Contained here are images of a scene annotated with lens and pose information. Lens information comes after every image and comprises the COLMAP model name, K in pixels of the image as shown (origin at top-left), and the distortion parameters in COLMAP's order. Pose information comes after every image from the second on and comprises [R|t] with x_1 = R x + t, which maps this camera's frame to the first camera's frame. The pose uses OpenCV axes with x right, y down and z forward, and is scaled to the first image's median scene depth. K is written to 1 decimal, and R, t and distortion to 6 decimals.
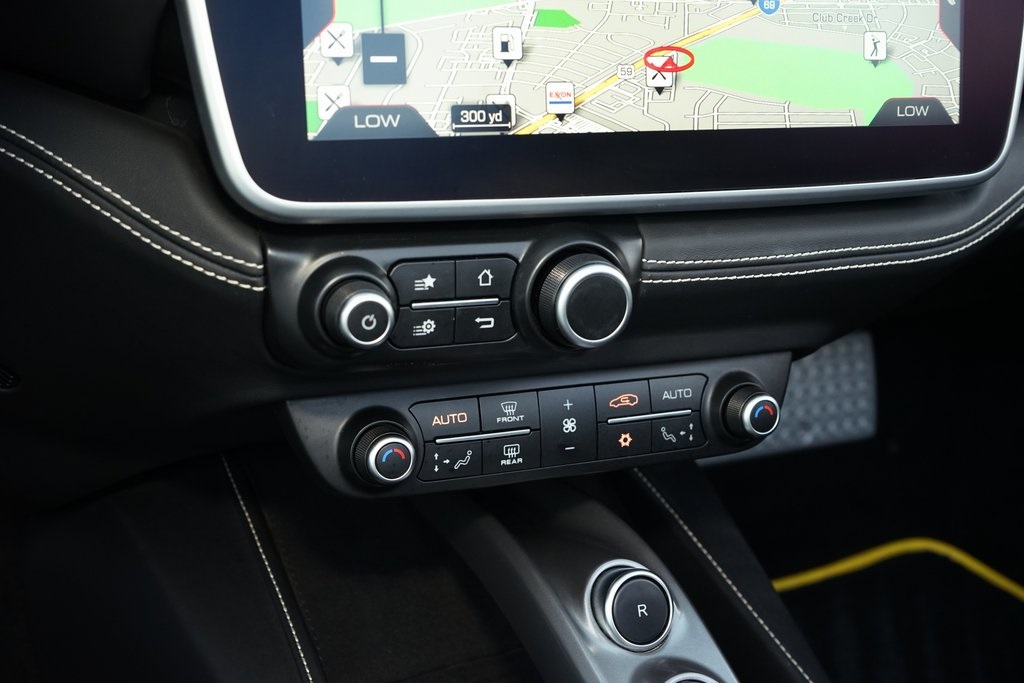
lens RADIAL K [[1307.1, 0, 510.6], [0, 1307.1, 342.4], [0, 0, 1]] dist [0.027100, 0.000000]
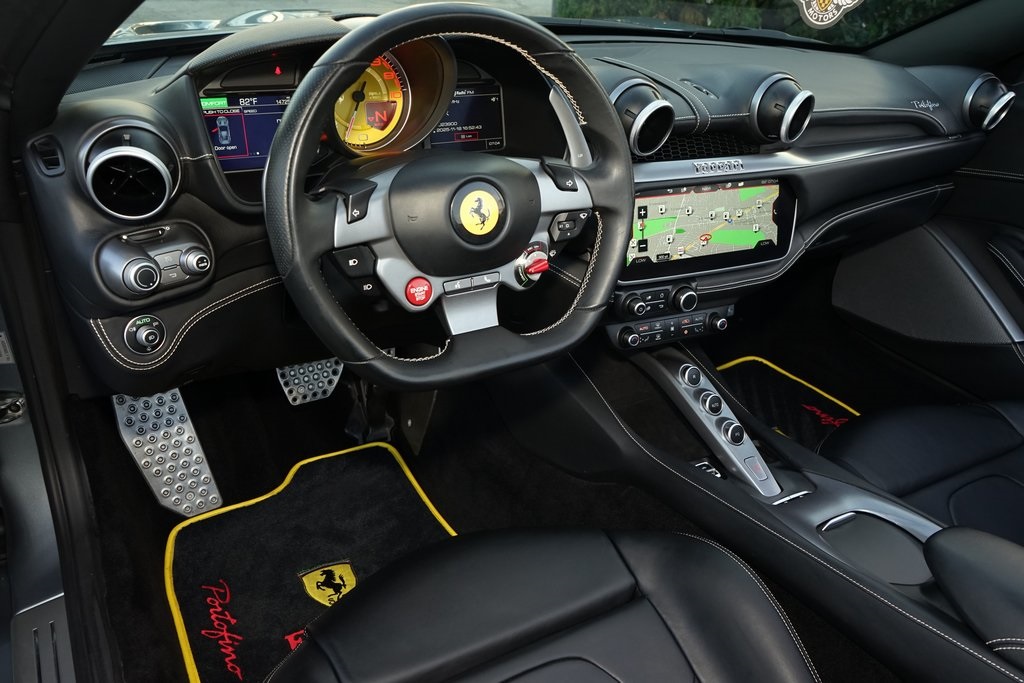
lens RADIAL K [[815.6, 0, 513.2], [0, 815.6, 342.7], [0, 0, 1]] dist [-0.005208, -0.001998]
pose [[0.998906, -0.024649, 0.039742, -0.528063], [0.019406, 0.991674, 0.127304, -0.212383], [-0.042549, -0.126393, 0.991067, -1.355769]]
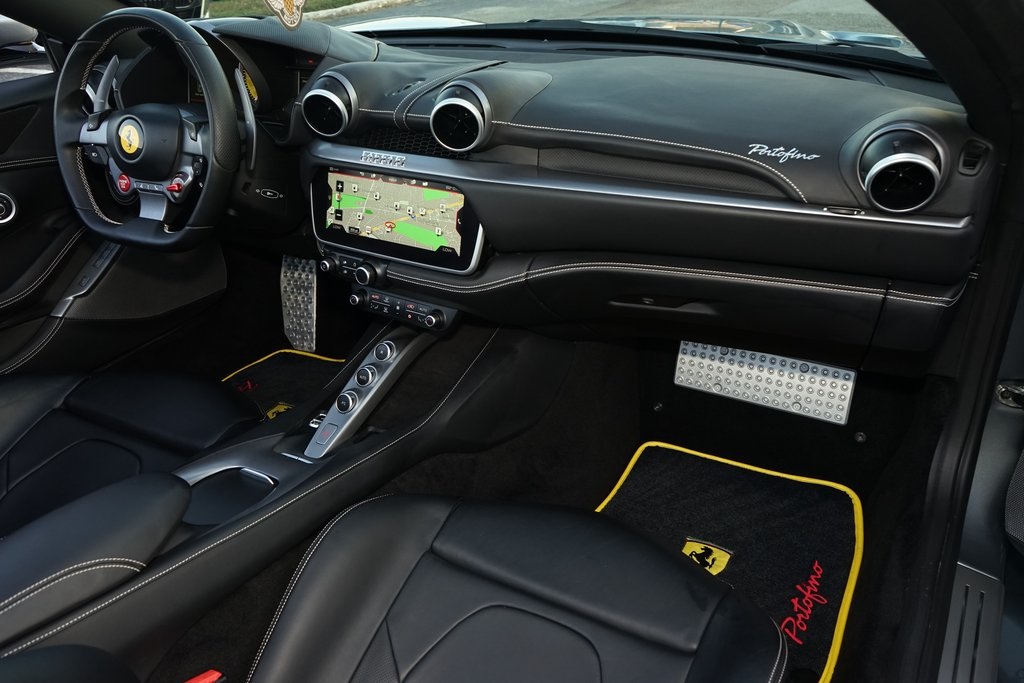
lens RADIAL K [[860.7, 0, 512.5], [0, 860.7, 340.5], [0, 0, 1]] dist [0.004679, 0.000696]
pose [[0.530807, 0.300303, -0.792504, 2.489207], [-0.221761, 0.951751, 0.212114, -0.506596], [0.817965, 0.063155, 0.571791, -0.230537]]
